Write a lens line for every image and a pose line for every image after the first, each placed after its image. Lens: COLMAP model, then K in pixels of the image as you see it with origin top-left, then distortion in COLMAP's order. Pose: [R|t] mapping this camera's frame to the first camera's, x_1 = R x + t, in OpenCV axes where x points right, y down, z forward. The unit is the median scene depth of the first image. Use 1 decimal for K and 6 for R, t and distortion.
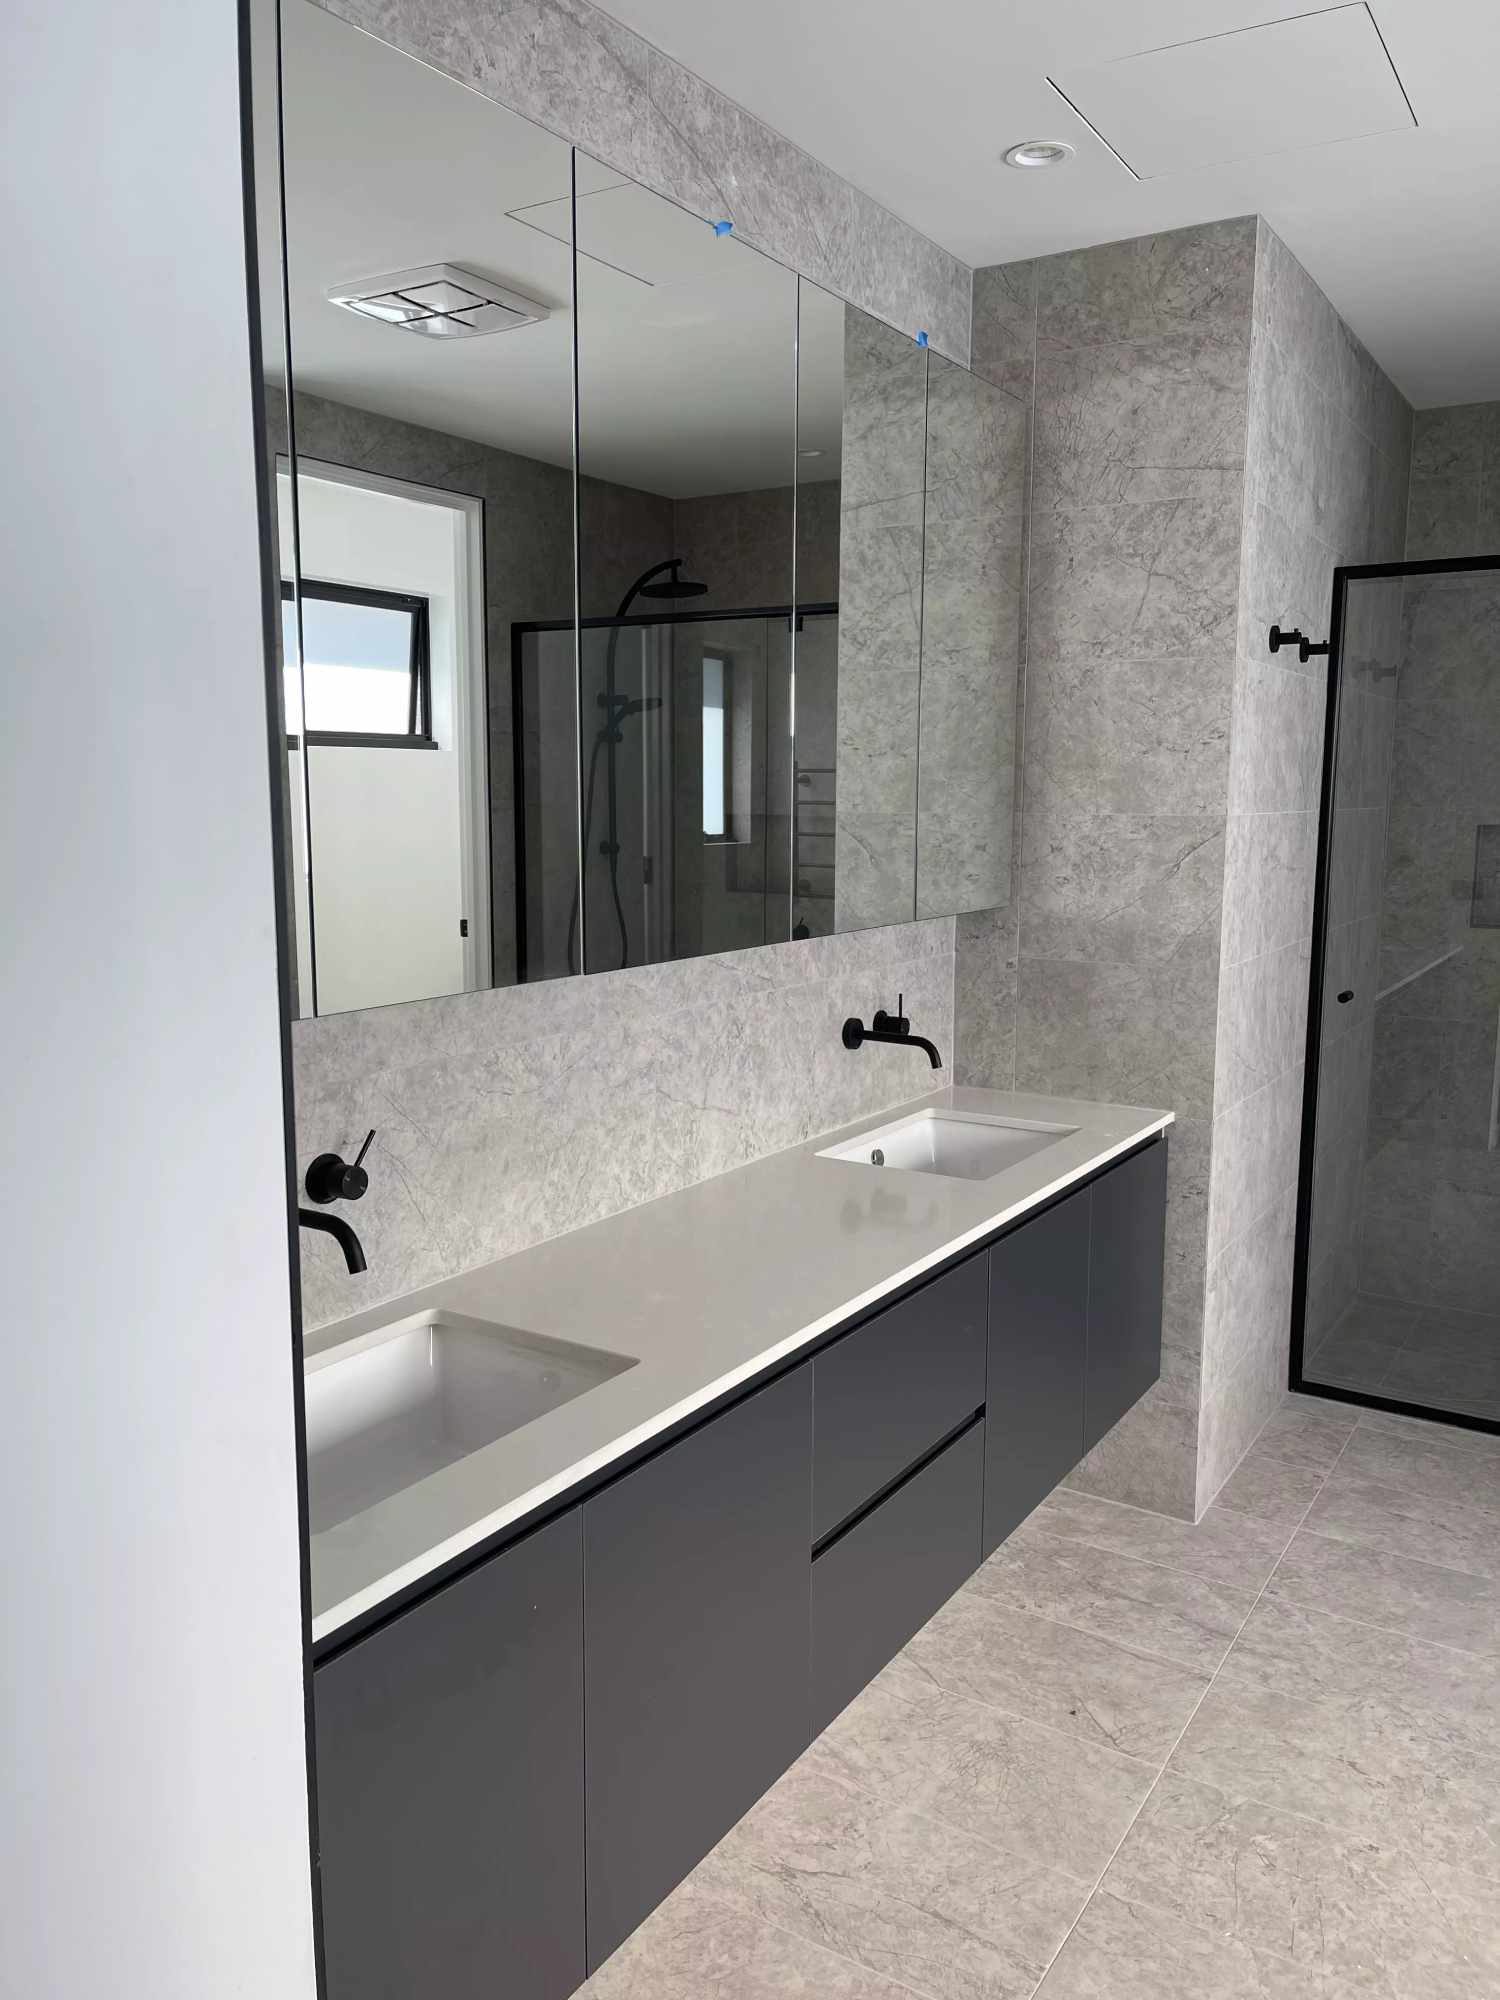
lens RADIAL K [[1559.6, 0, 743.7], [0, 1559.6, 1005.6], [0, 0, 1]] dist [0.134975, -0.154873]
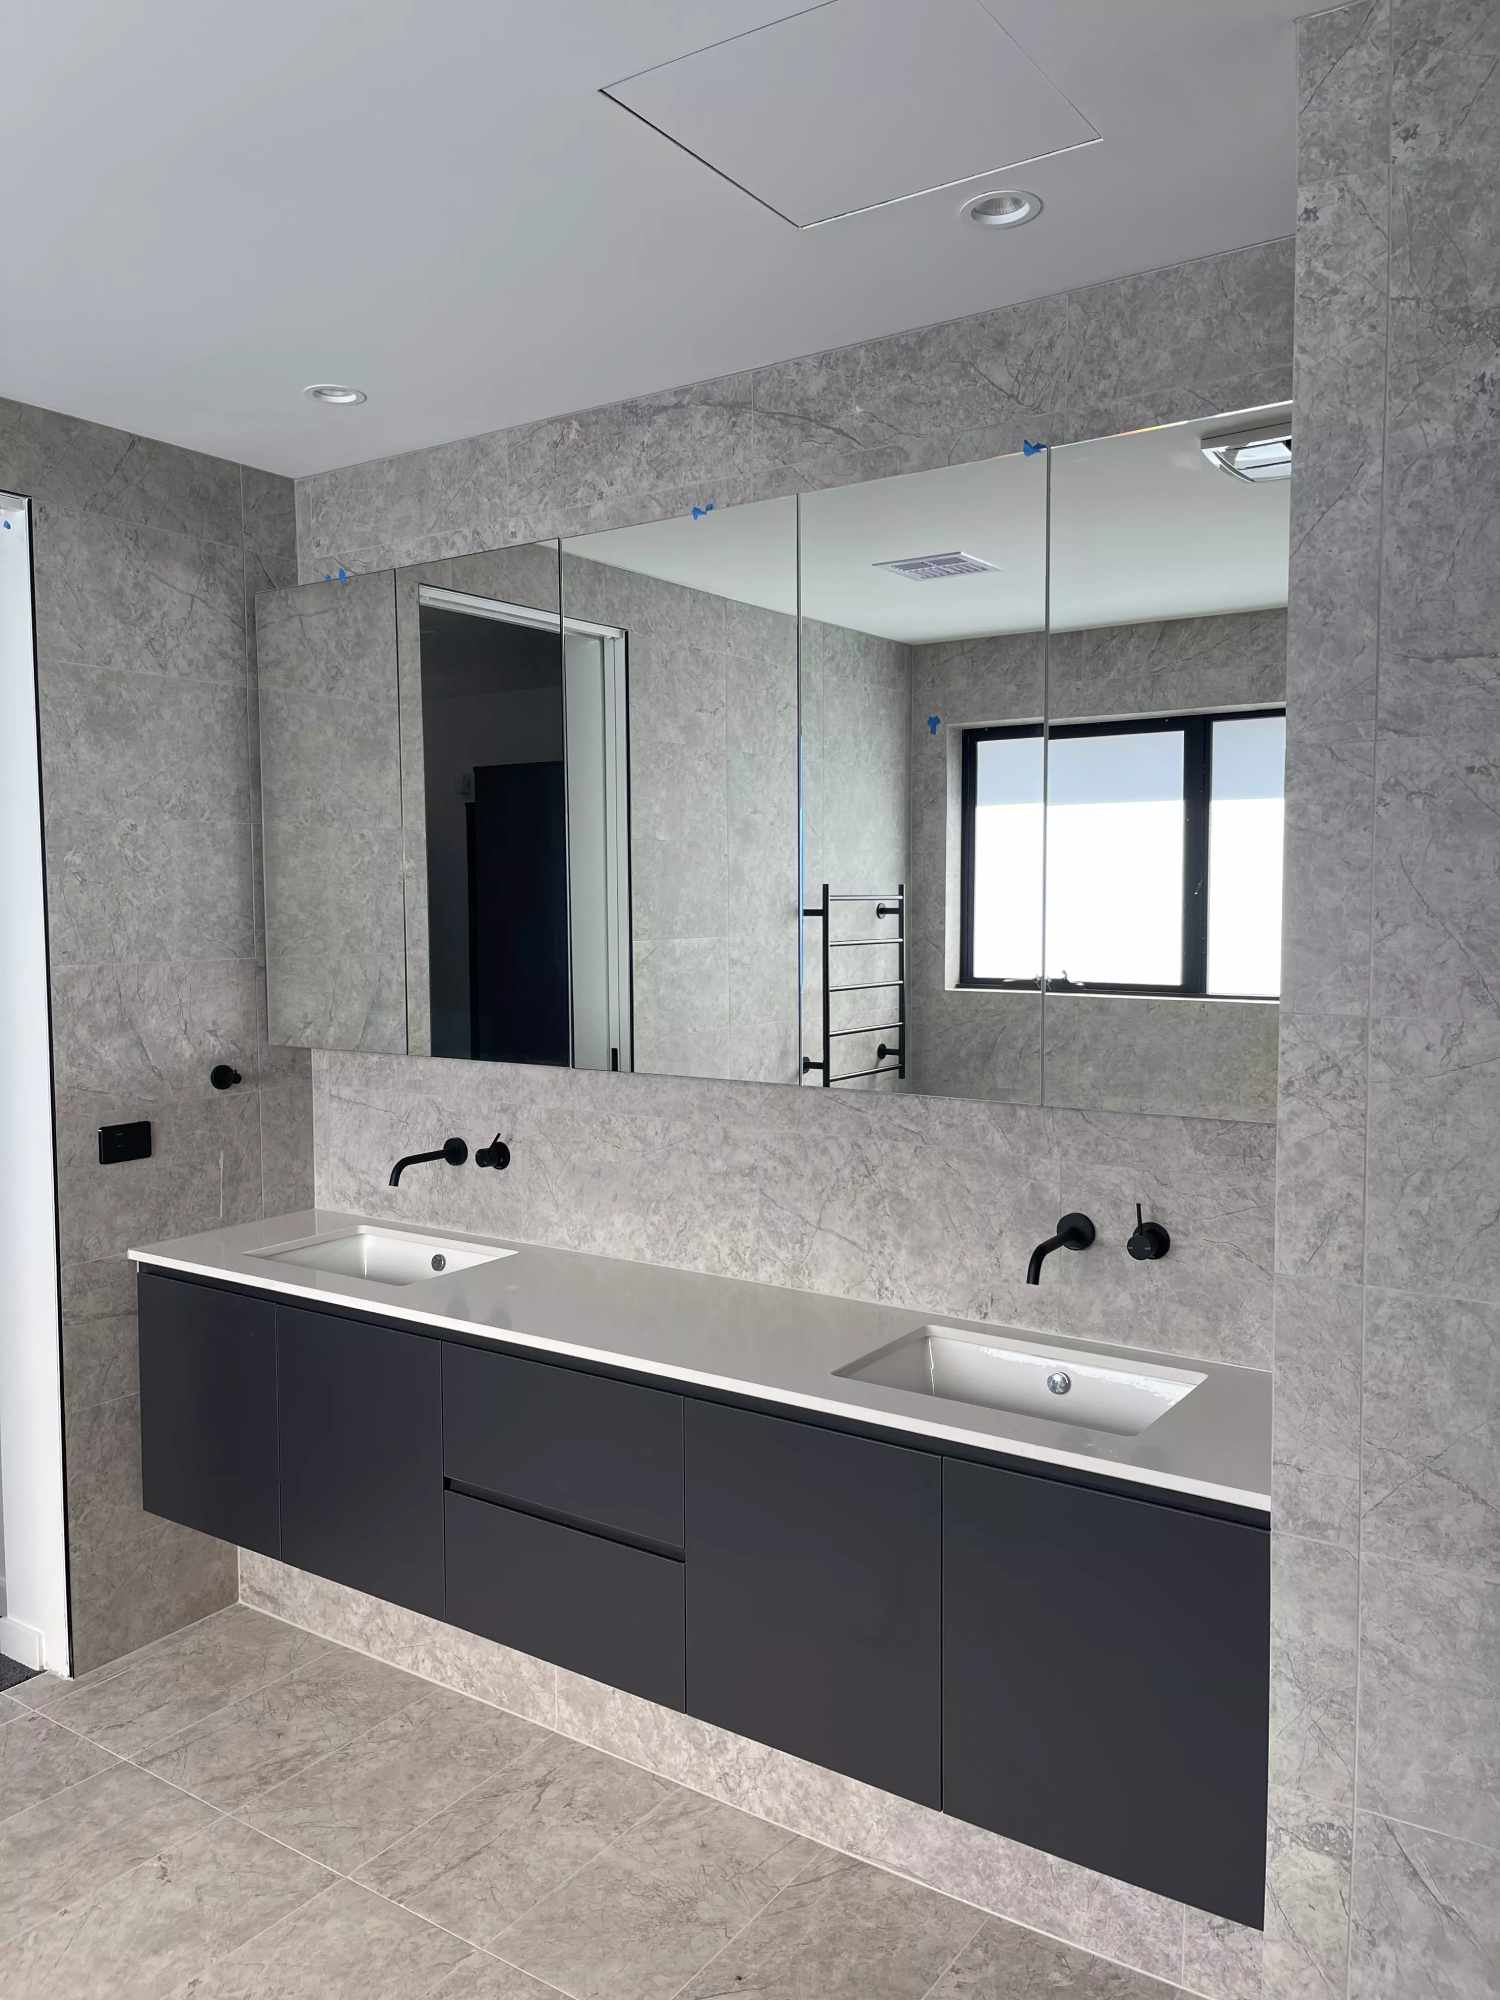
lens RADIAL K [[1559.6, 0, 743.7], [0, 1559.6, 1005.6], [0, 0, 1]] dist [0.134975, -0.154873]
pose [[-0.071799, 0.069965, -0.994962, 1.128886], [-0.129847, 0.988392, 0.078873, -0.180110], [0.988931, 0.134856, -0.061881, 1.041454]]
